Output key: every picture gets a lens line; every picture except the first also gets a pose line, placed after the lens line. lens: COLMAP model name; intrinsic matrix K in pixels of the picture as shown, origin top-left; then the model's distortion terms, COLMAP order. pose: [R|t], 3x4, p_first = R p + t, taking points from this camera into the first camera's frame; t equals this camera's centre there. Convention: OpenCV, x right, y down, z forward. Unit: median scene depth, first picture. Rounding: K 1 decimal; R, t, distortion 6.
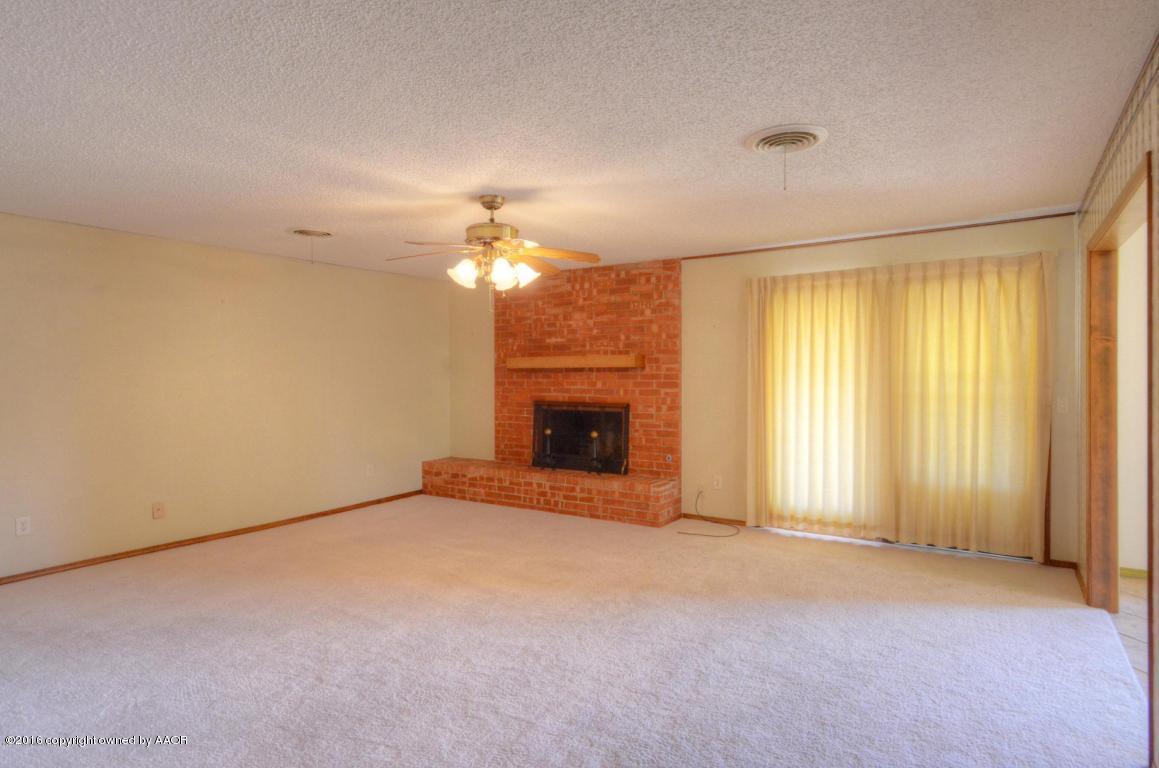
lens RADIAL K [[644.7, 0, 573.2], [0, 644.7, 381.2], [0, 0, 1]] dist [0.007765, -0.005006]
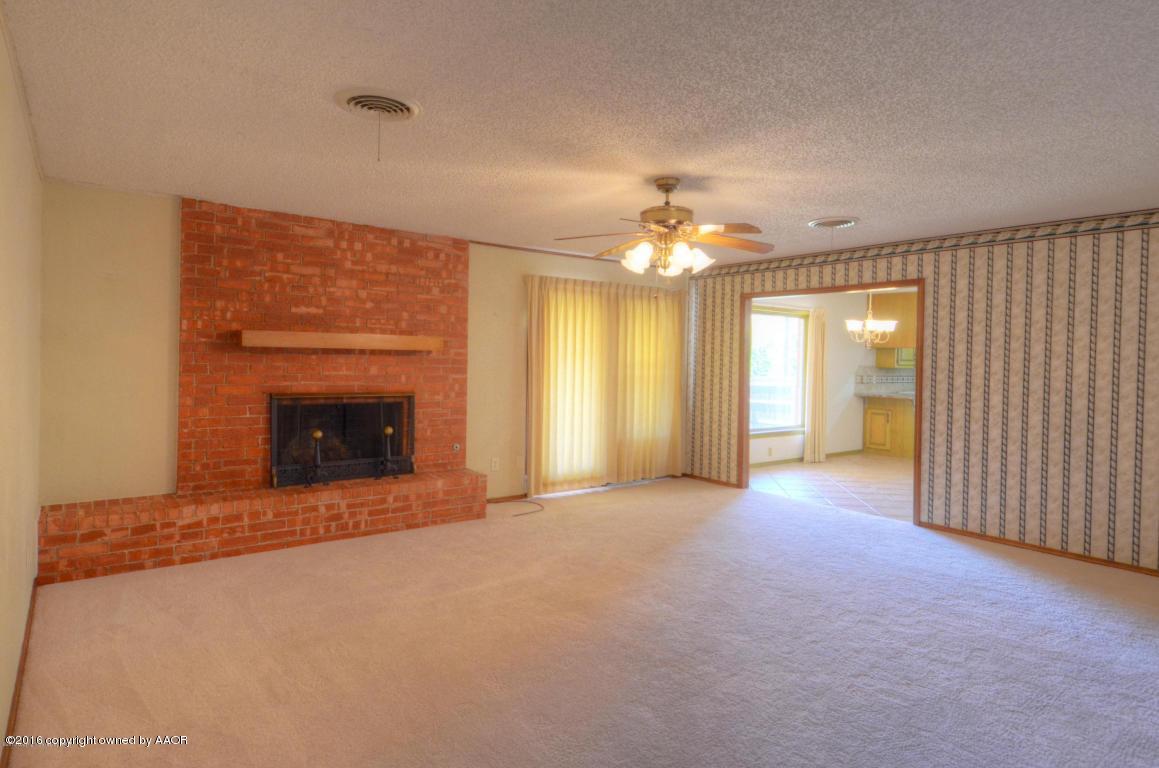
lens RADIAL K [[644.7, 0, 574.2], [0, 644.7, 363.2], [0, 0, 1]] dist [0.007765, -0.005006]
pose [[0.338054, 0.007558, 0.941096, -0.648531], [-0.003658, 0.999971, -0.006717, 0.001100], [-0.941120, -0.001171, 0.338072, 0.483304]]
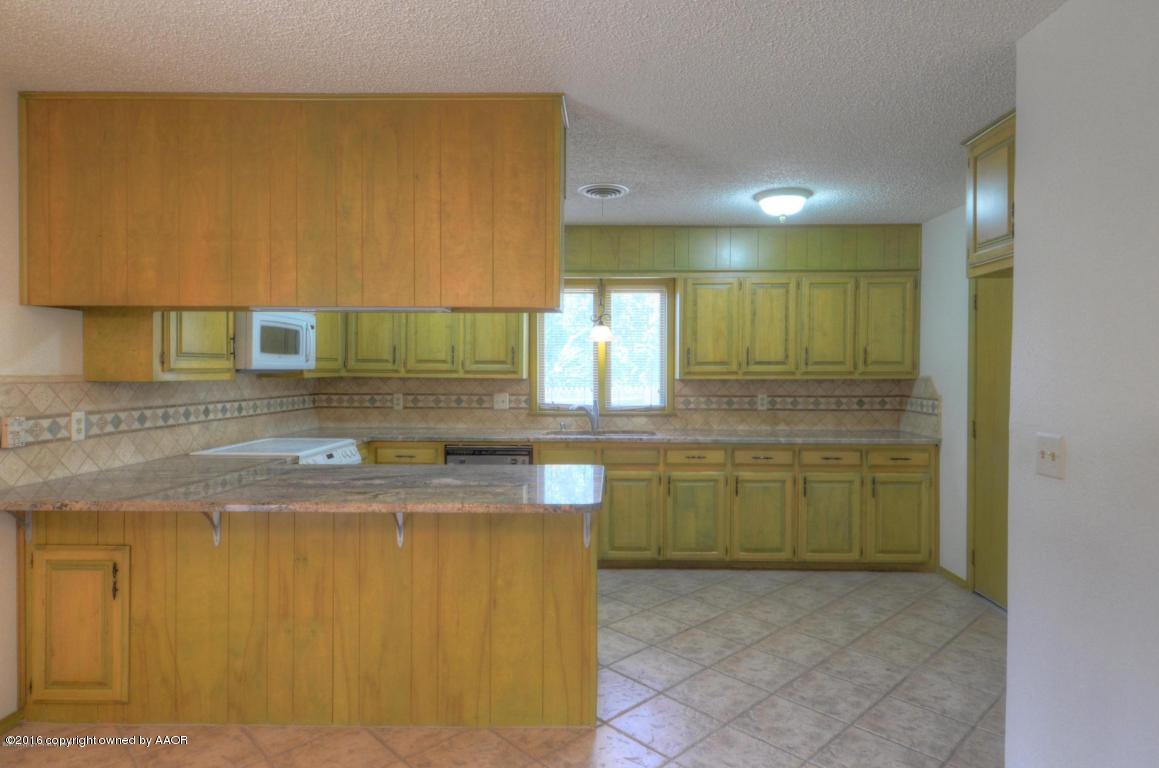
lens RADIAL K [[644.7, 0, 603.2], [0, 644.7, 381.2], [0, 0, 1]] dist [0.007765, -0.005006]
pose [[-0.557946, -0.009327, 0.829825, 0.532489], [0.016041, 0.999629, 0.022021, -0.006368], [-0.829722, 0.025598, -0.557589, 0.274293]]
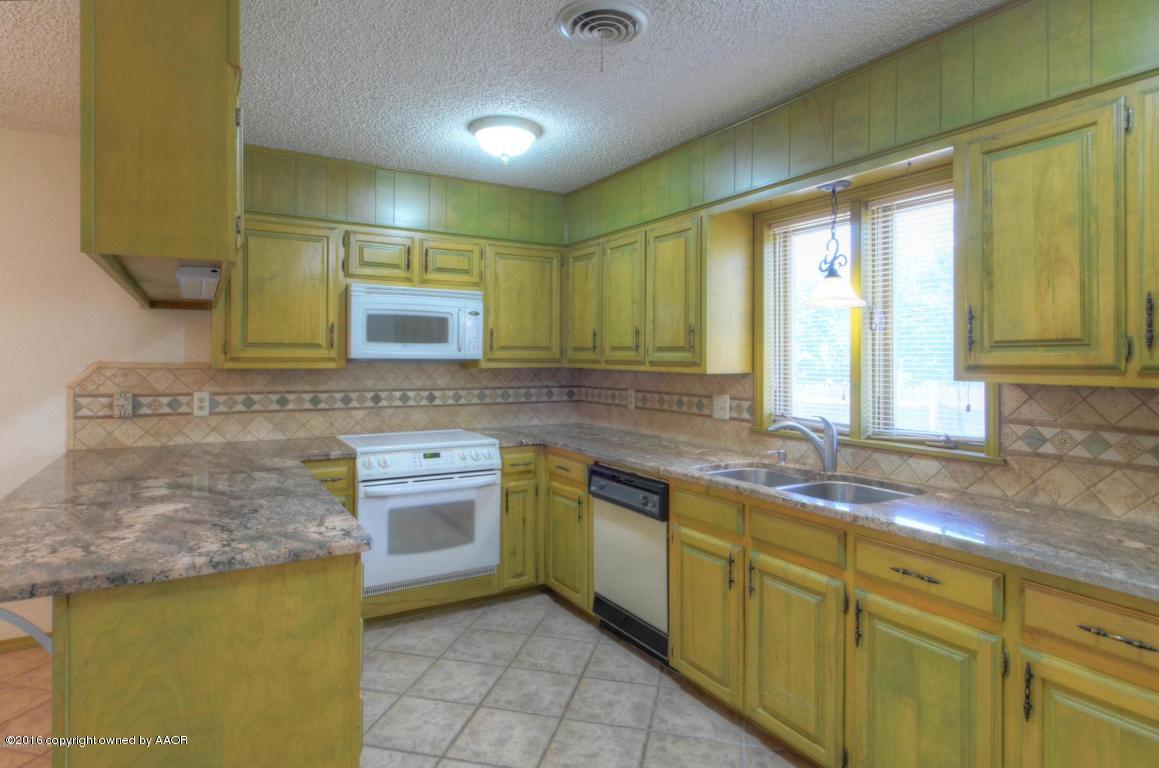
lens RADIAL K [[644.7, 0, 578.8], [0, 644.7, 356.5], [0, 0, 1]] dist [0.007765, -0.005006]
pose [[0.421732, 0.011542, 0.906647, 0.733780], [0.009345, 0.999811, -0.017075, 0.000248], [-0.906672, 0.015674, 0.421544, -0.184023]]
